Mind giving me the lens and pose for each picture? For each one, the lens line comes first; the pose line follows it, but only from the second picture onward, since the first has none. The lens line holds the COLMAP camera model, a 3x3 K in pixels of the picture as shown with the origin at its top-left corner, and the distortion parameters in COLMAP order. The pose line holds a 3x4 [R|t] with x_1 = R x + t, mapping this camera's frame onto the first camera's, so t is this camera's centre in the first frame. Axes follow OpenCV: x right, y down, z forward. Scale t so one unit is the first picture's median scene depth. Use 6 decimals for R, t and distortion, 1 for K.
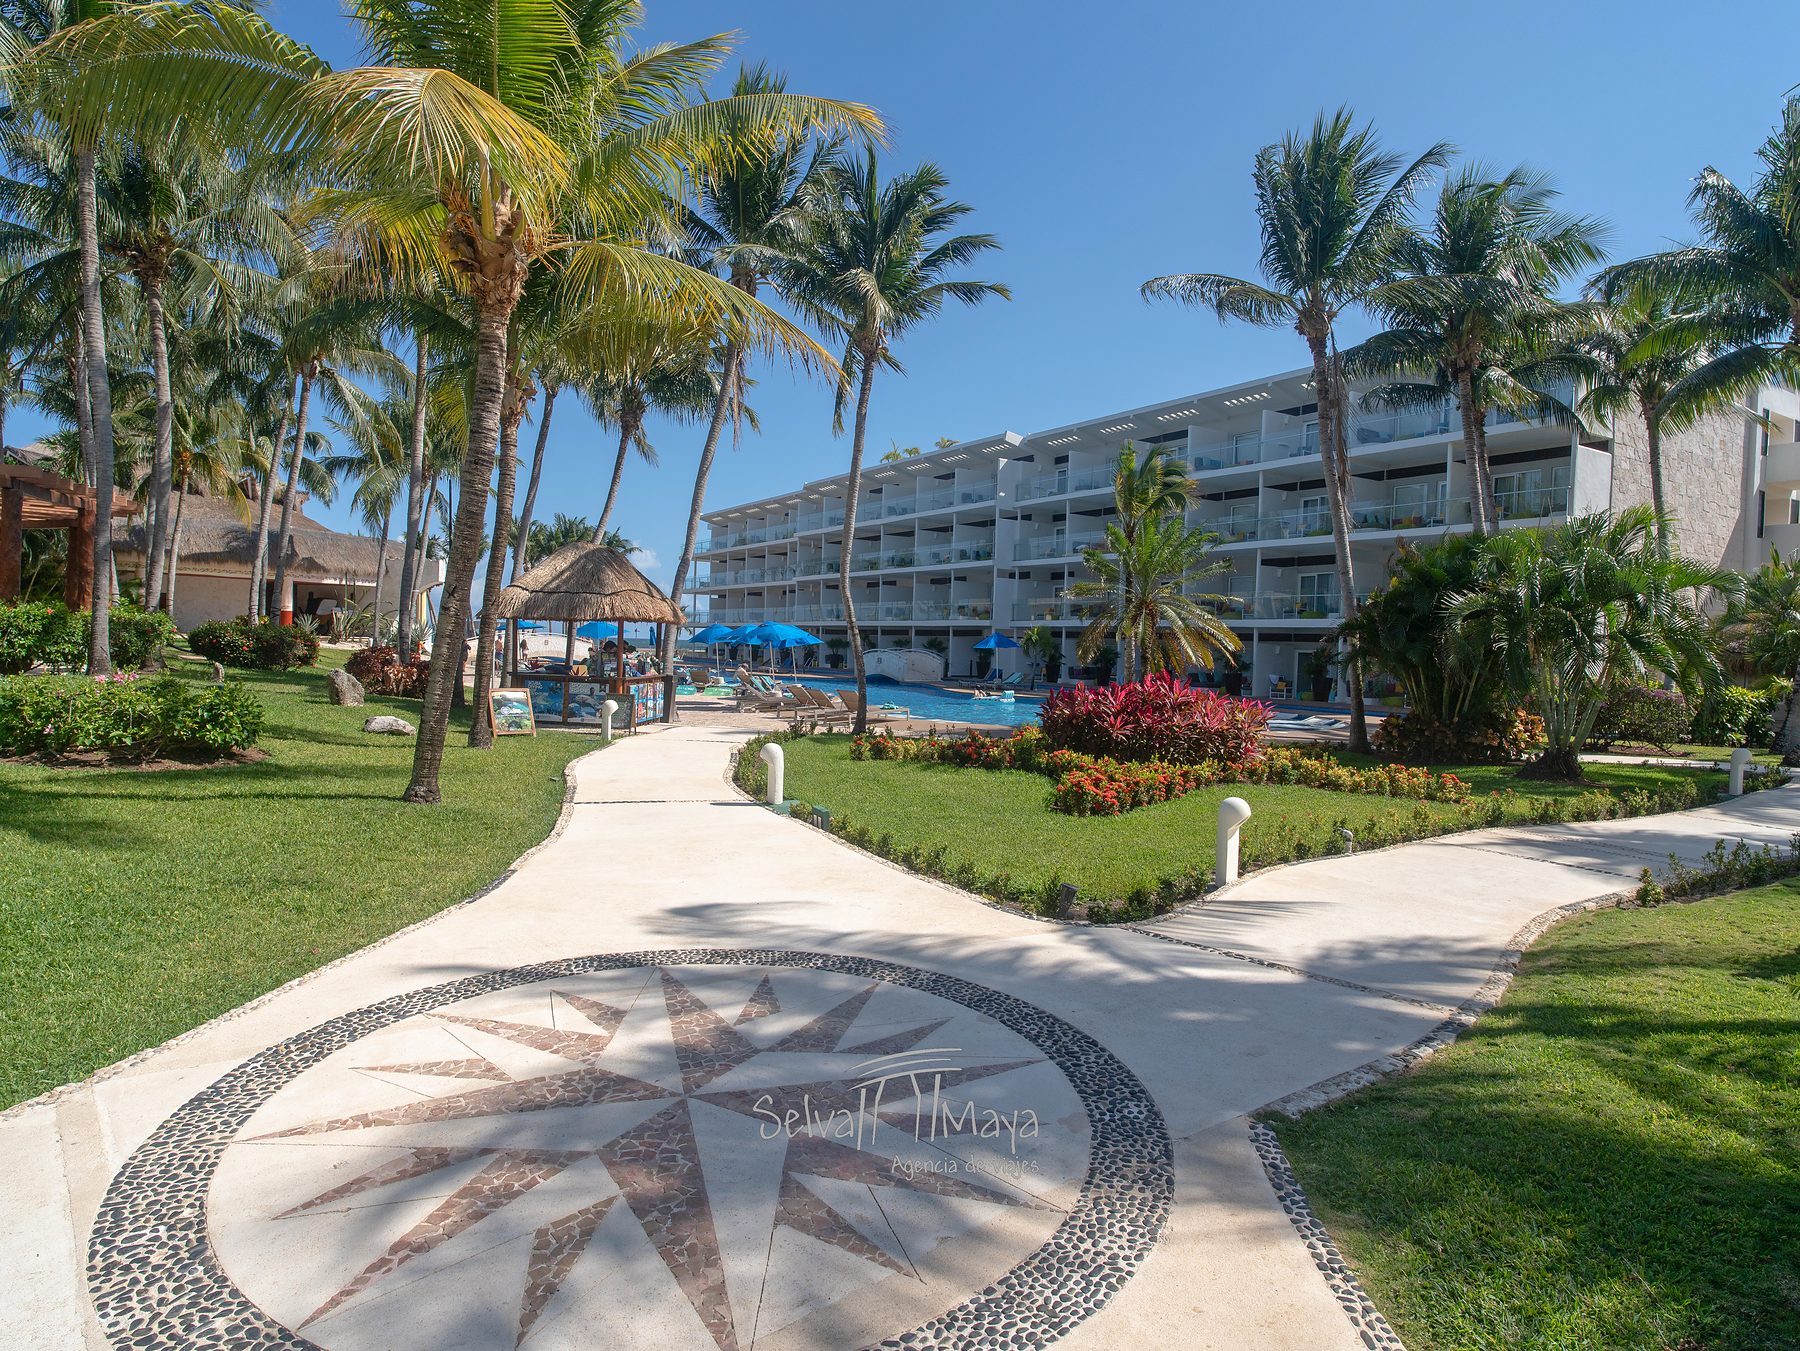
lens RADIAL K [[1031.0, 0, 900.0], [0, 1031.0, 675.5], [0, 0, 1]] dist [-0.001517, 0.000956]
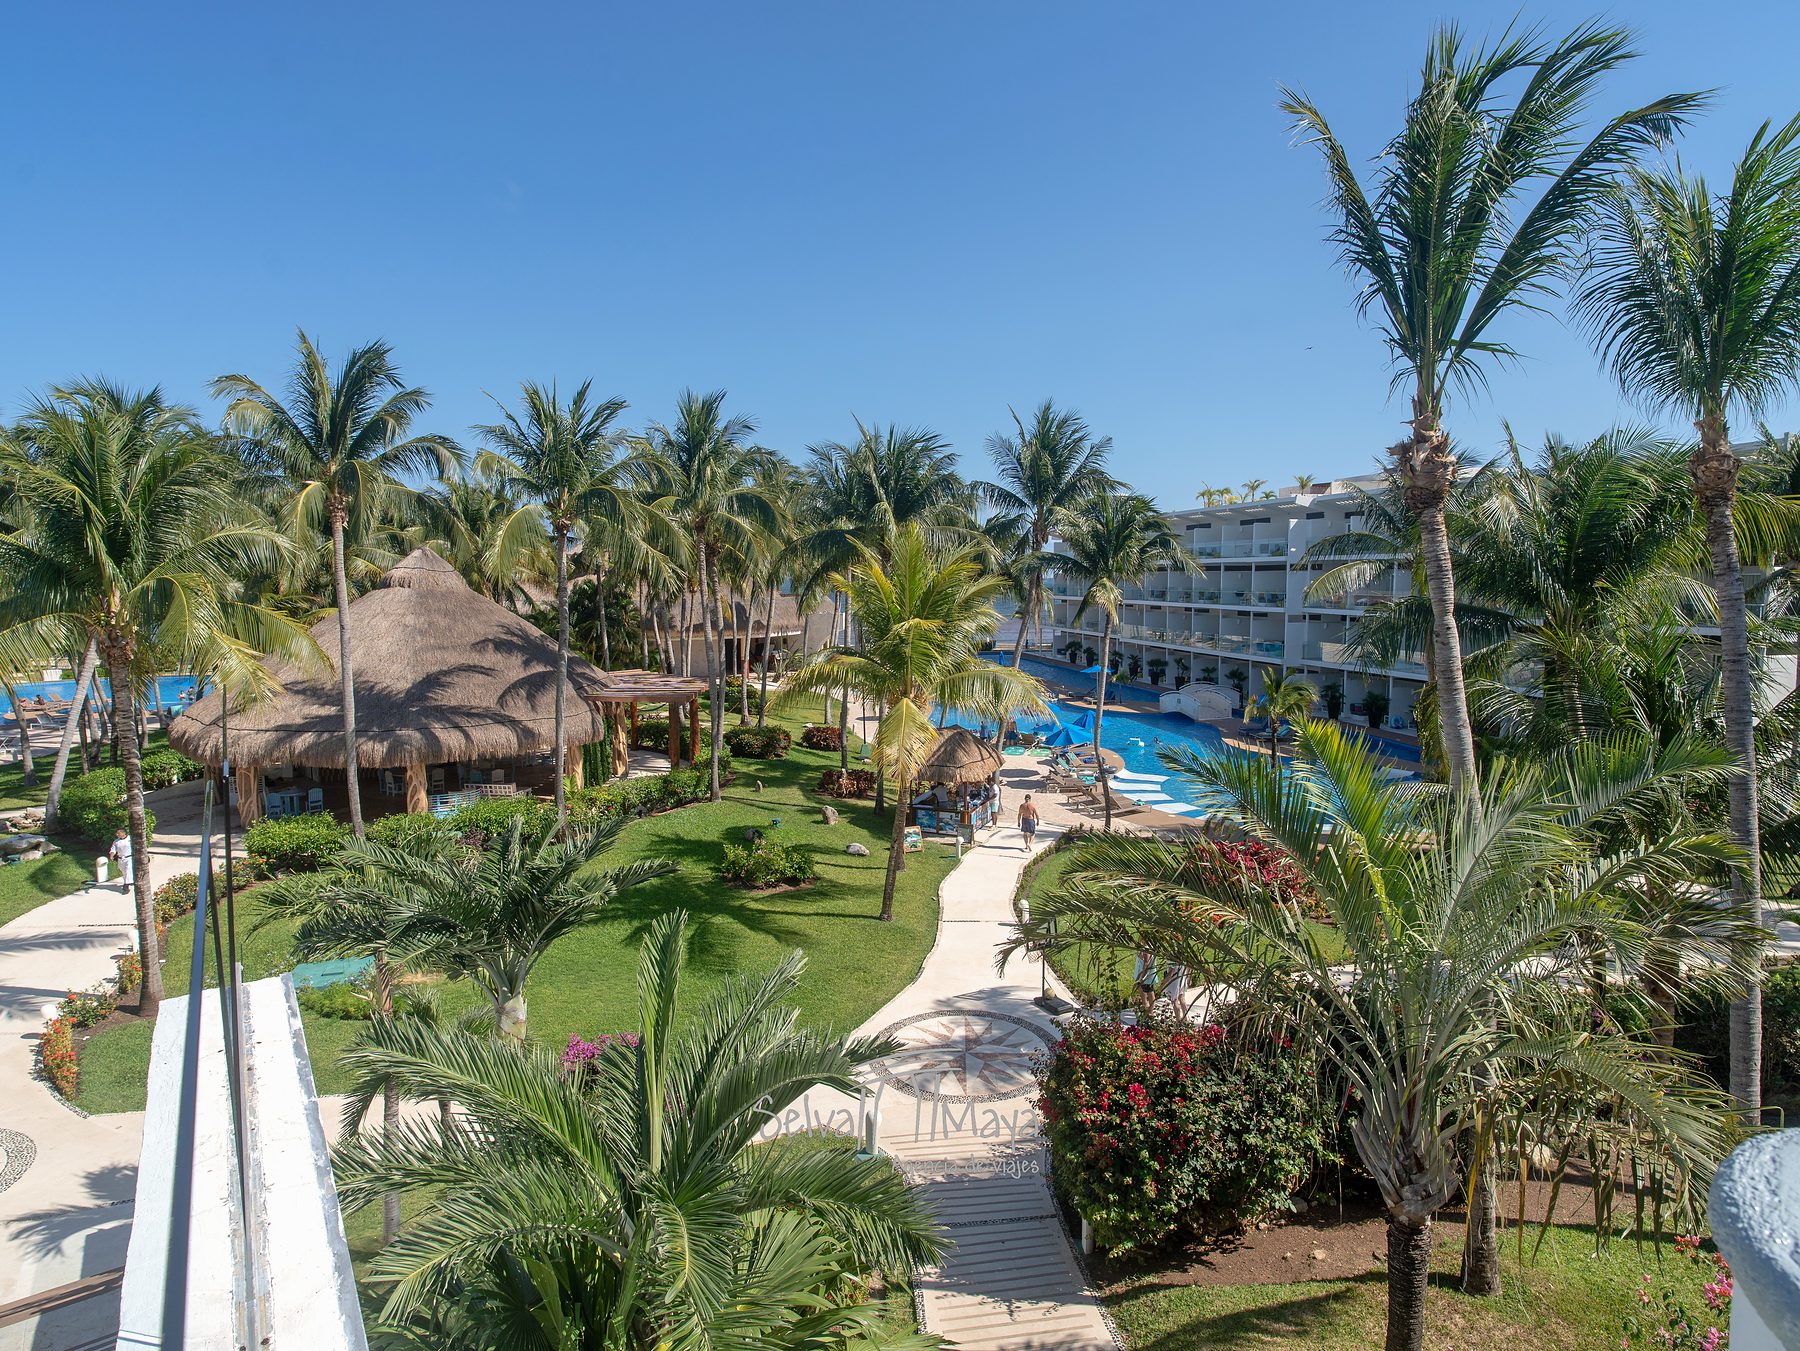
lens RADIAL K [[1031.0, 0, 900.0], [0, 1031.0, 675.5], [0, 0, 1]] dist [-0.001517, 0.000956]
pose [[0.939806, -0.004138, -0.341685, 0.225803], [0.024957, 0.998087, 0.056559, -0.317107], [0.340797, -0.061682, 0.938111, -0.684182]]
